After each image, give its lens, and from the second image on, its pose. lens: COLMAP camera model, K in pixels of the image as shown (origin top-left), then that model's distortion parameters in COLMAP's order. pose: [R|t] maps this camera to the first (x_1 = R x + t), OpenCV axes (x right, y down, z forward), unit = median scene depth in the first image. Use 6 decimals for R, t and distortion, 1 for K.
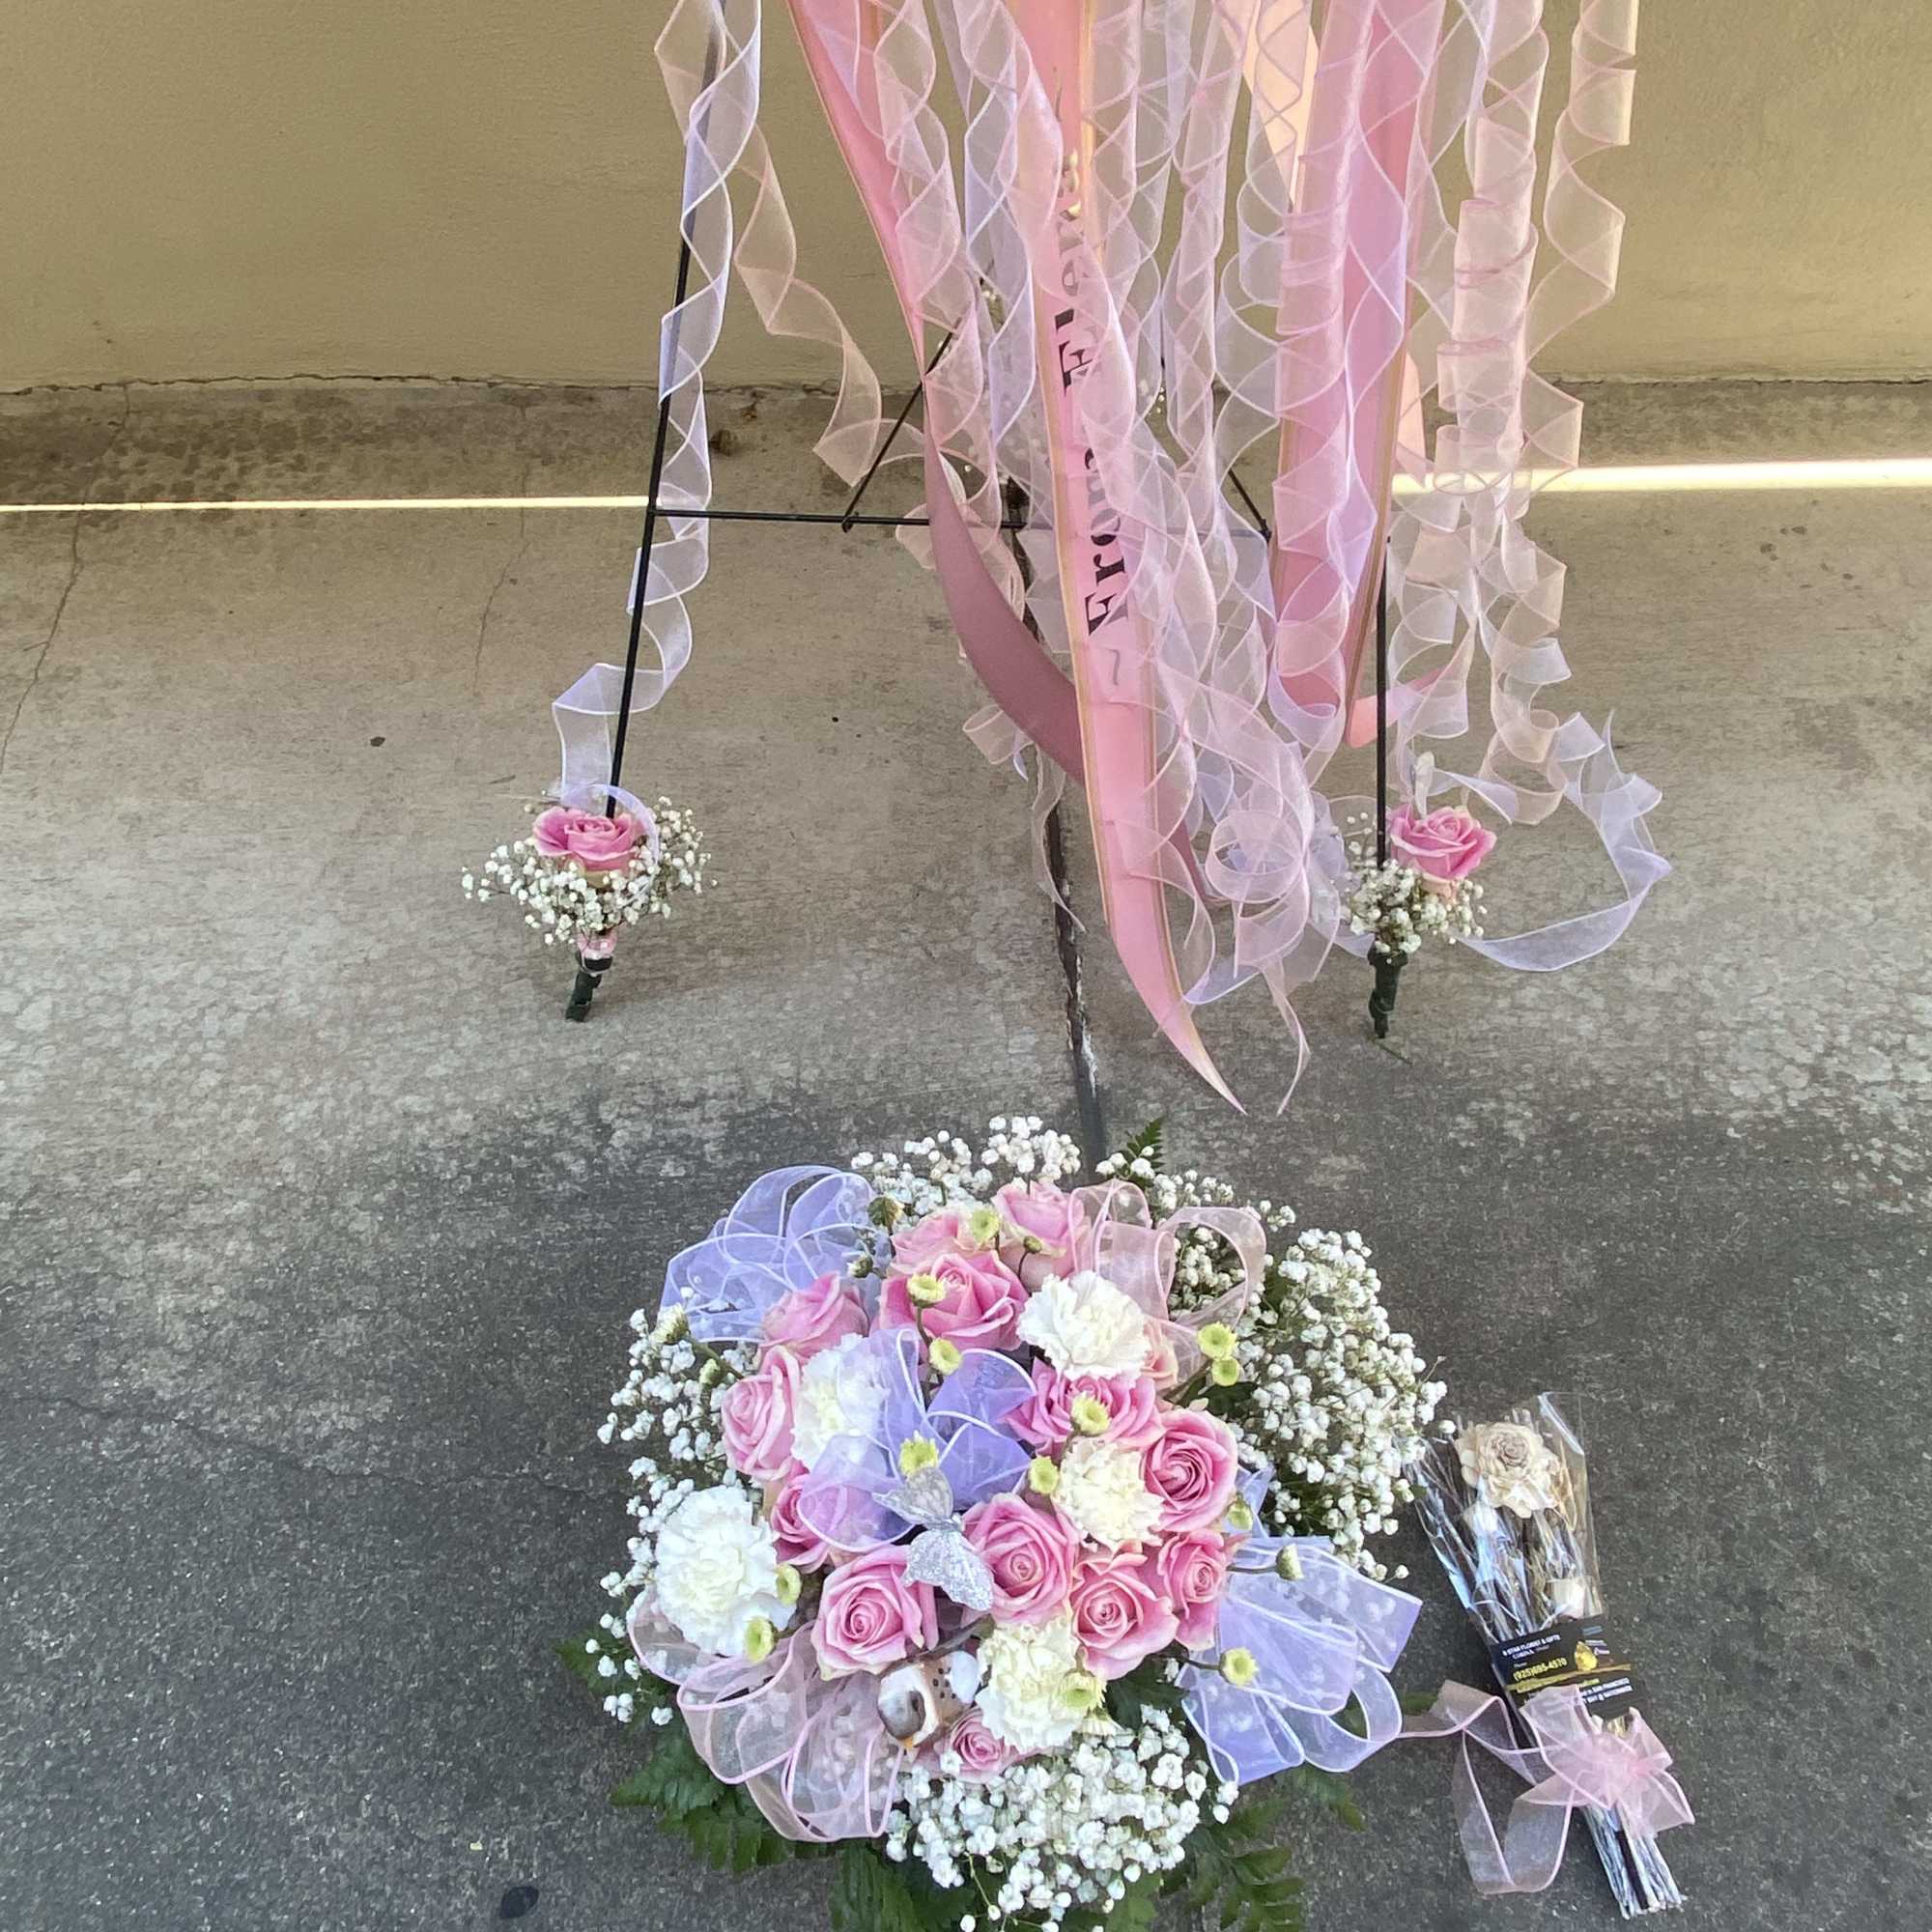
lens RADIAL K [[1604.8, 0, 948.6], [0, 1604.8, 969.5], [0, 0, 1]] dist [0.093233, -0.116575]
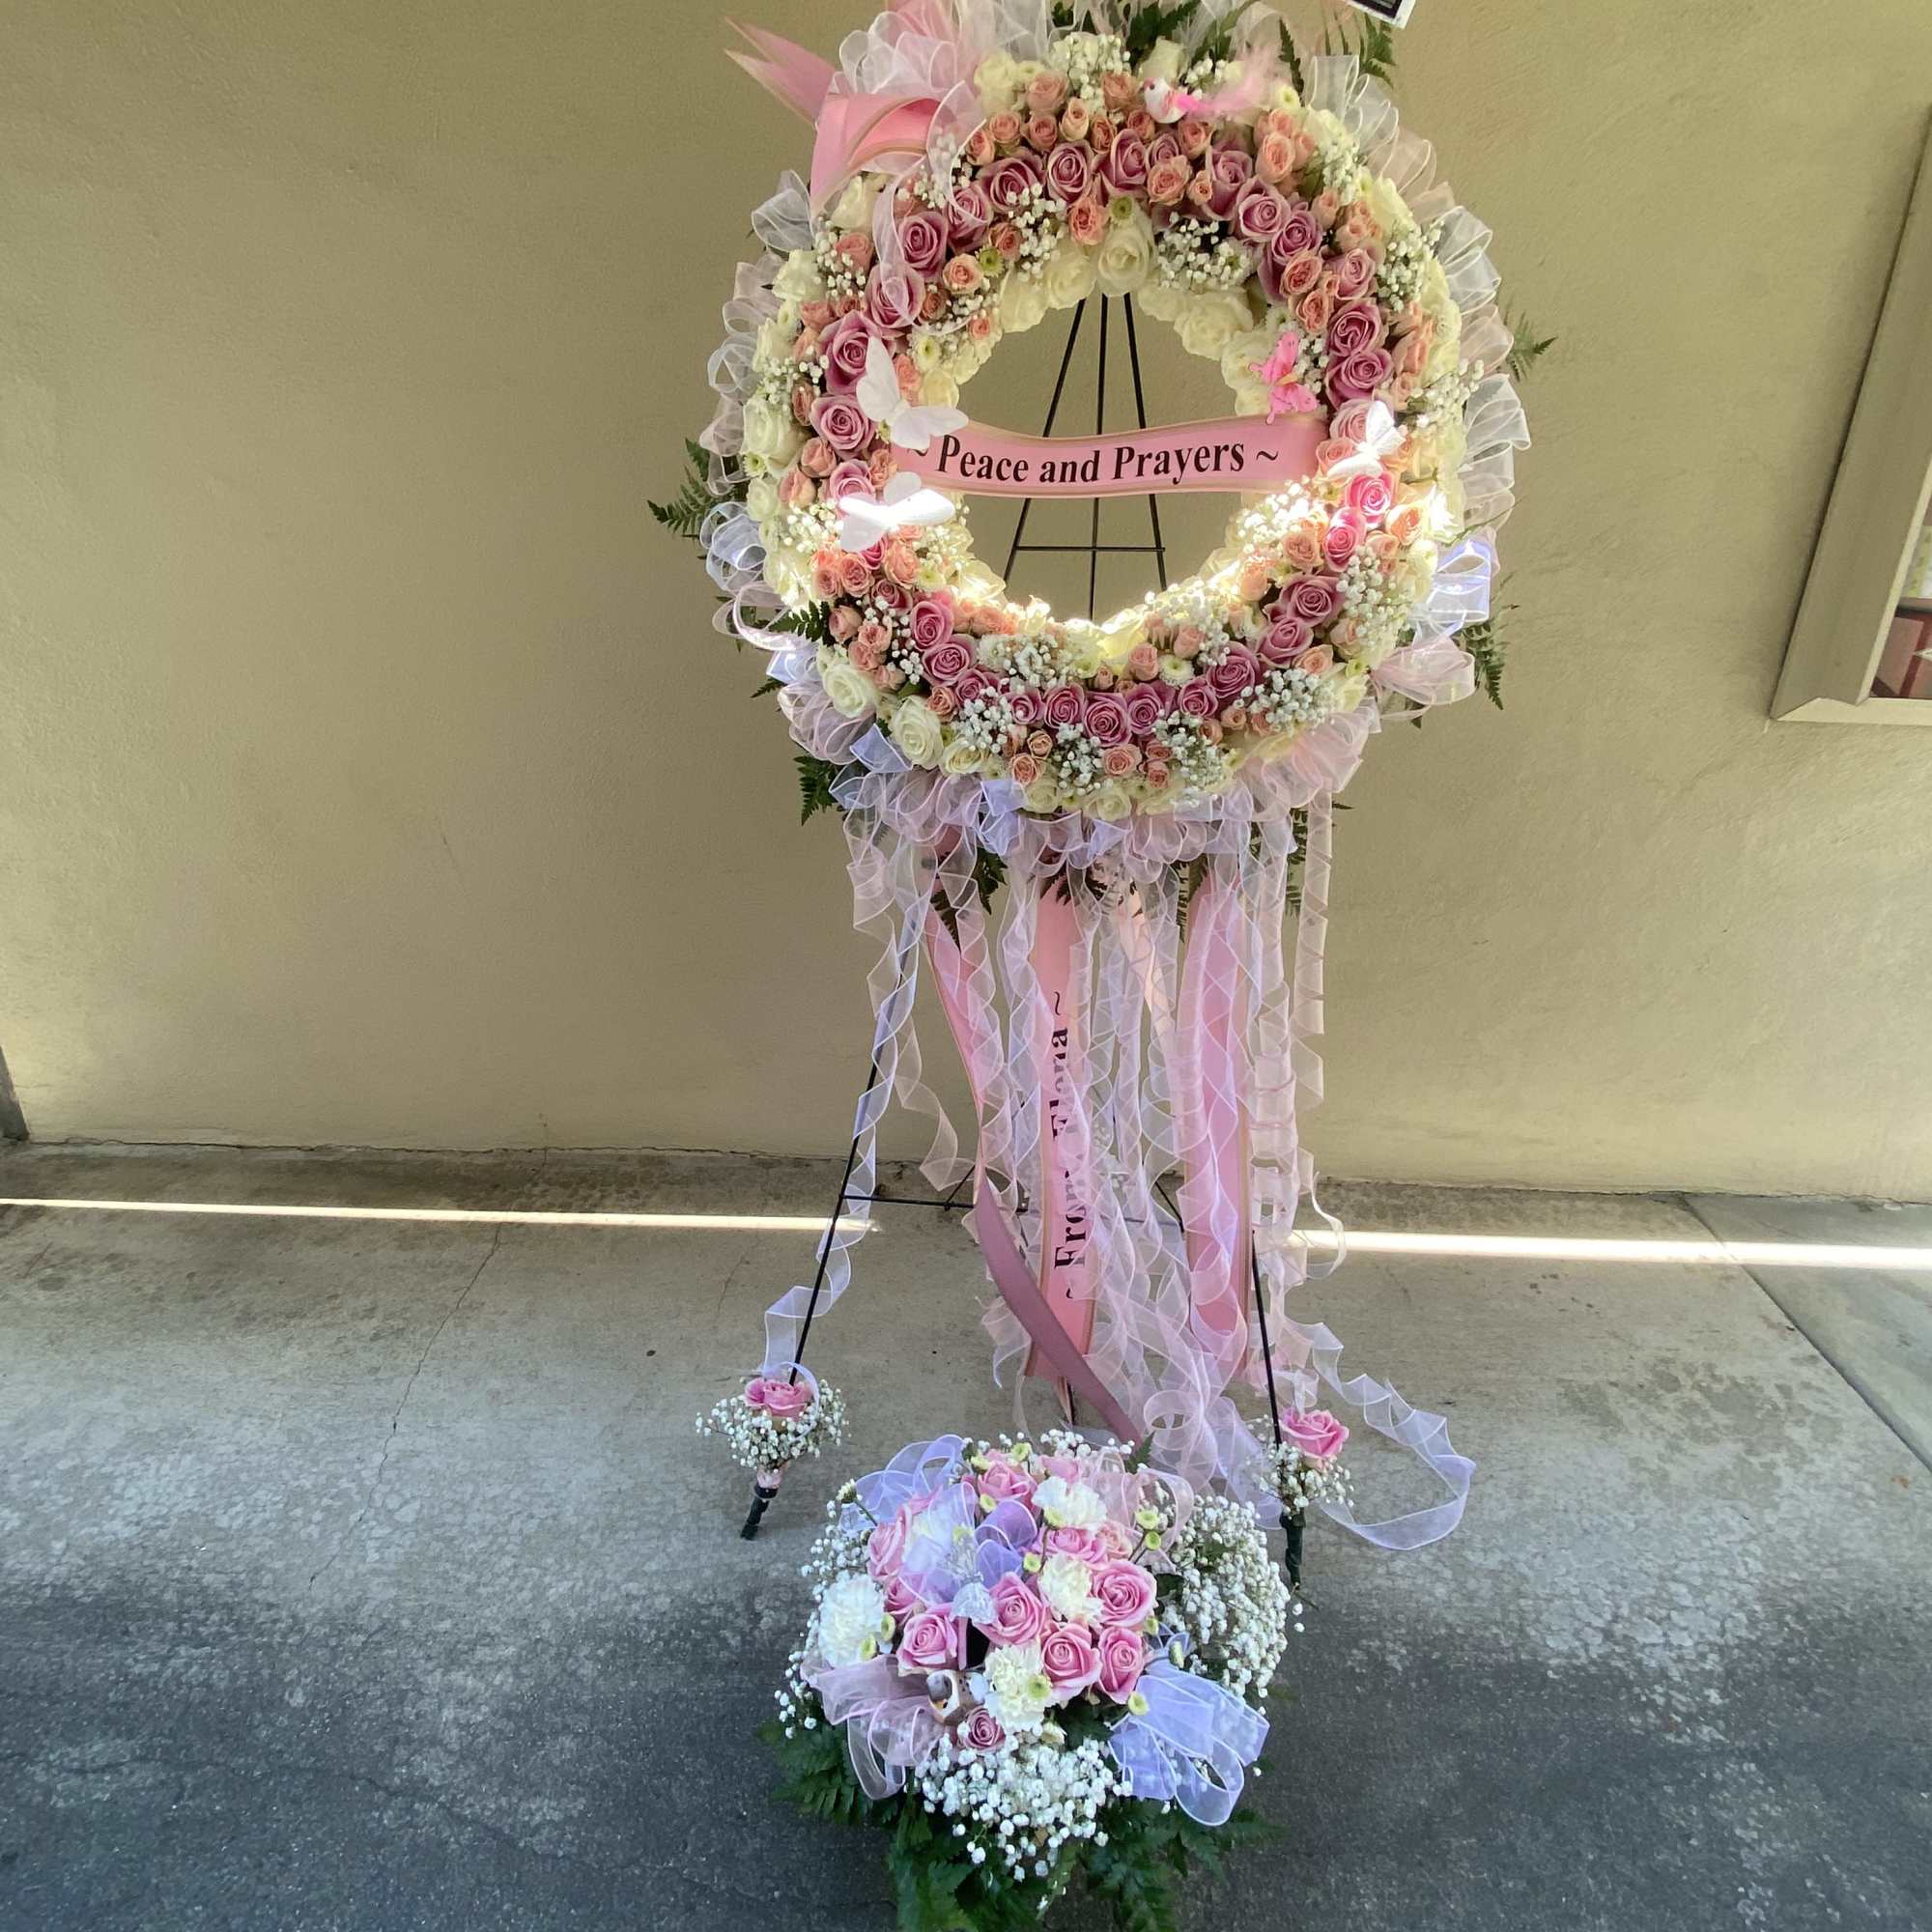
lens RADIAL K [[1176.9, 0, 953.1], [0, 1176.9, 966.9], [0, 0, 1]] dist [0.043127, -0.046195]
pose [[0.996720, 0.026848, -0.076346, 0.031113], [-0.062893, 0.850652, -0.521954, 0.151533], [0.050930, 0.525044, 0.849550, -0.216541]]
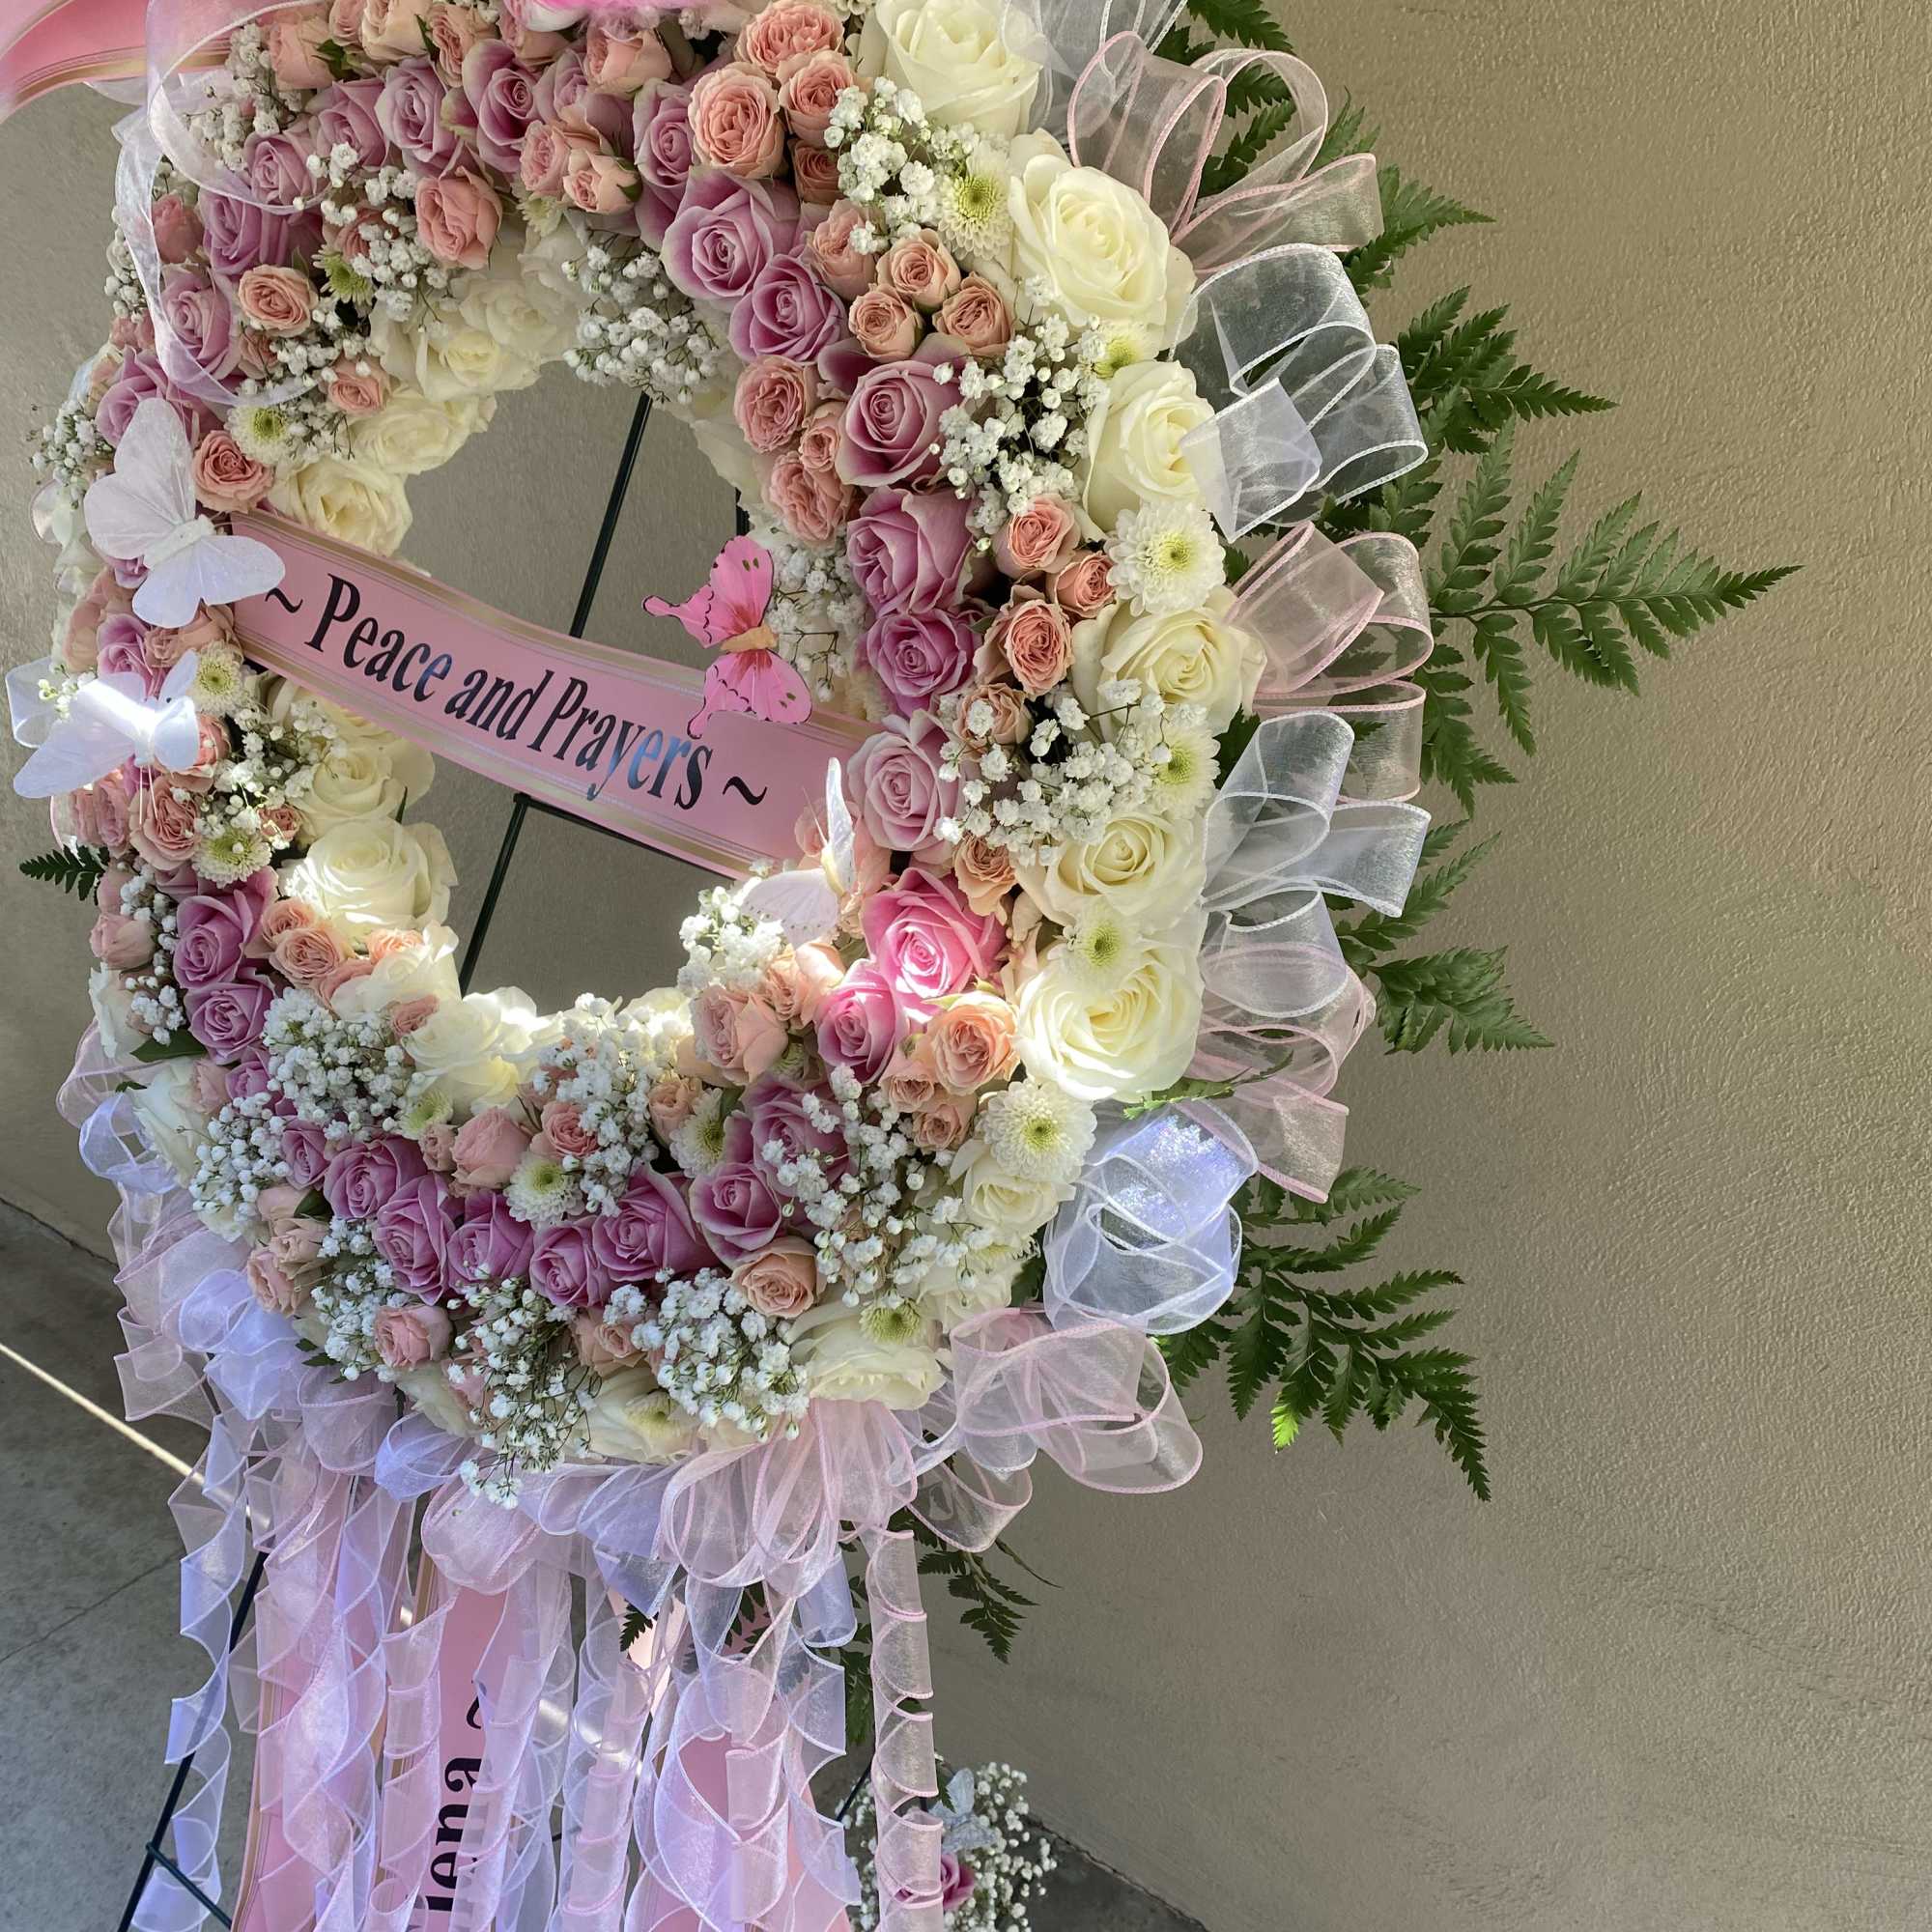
lens RADIAL K [[2042.2, 0, 975.8], [0, 2042.2, 985.9], [0, 0, 1]] dist [0.000981, 0.000000]
pose [[0.790983, 0.287628, -0.540016, 0.616097], [-0.524153, 0.773839, -0.355580, -0.431671], [0.315611, 0.564308, 0.762854, -0.072926]]
